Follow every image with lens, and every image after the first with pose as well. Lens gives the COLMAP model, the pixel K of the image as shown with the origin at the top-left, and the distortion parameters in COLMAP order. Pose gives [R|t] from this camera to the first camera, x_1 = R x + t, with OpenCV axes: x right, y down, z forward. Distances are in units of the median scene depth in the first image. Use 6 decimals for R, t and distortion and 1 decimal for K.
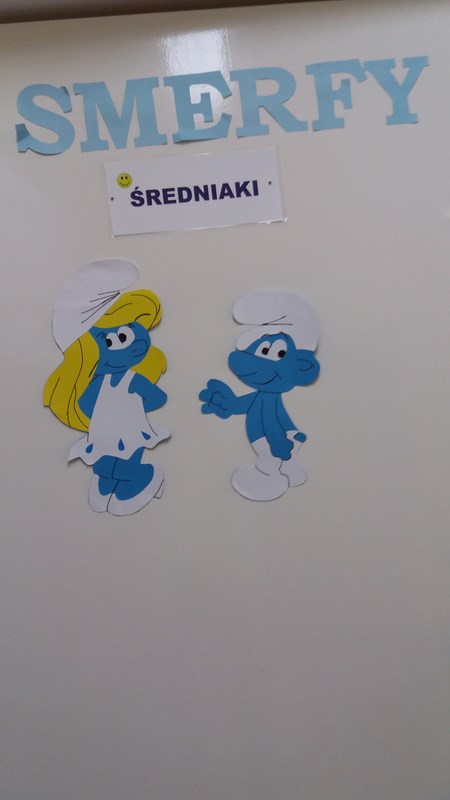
lens RADIAL K [[617.3, 0, 225.0], [0, 617.3, 400.0], [0, 0, 1]] dist [-0.000685, -0.057763]
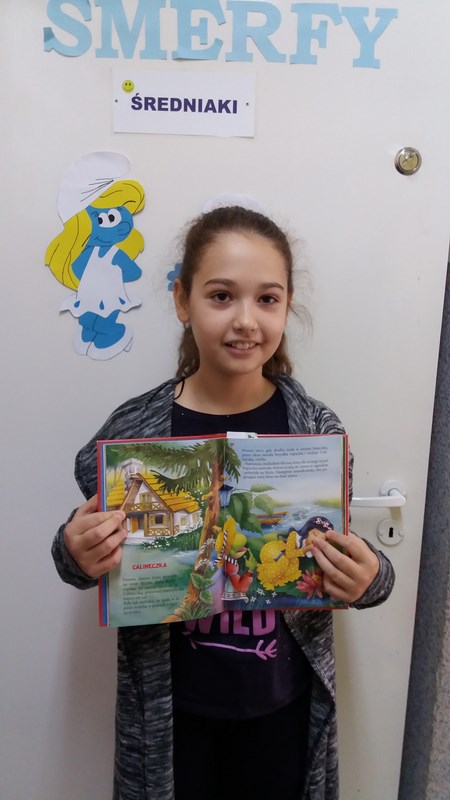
lens RADIAL K [[617.3, 0, 225.0], [0, 617.3, 400.0], [0, 0, 1]] dist [-0.000685, -0.057763]
pose [[0.989382, 0.120147, 0.081786, 0.000798], [-0.131893, 0.978602, 0.157932, 0.029962], [-0.061061, -0.167042, 0.984057, -0.286575]]
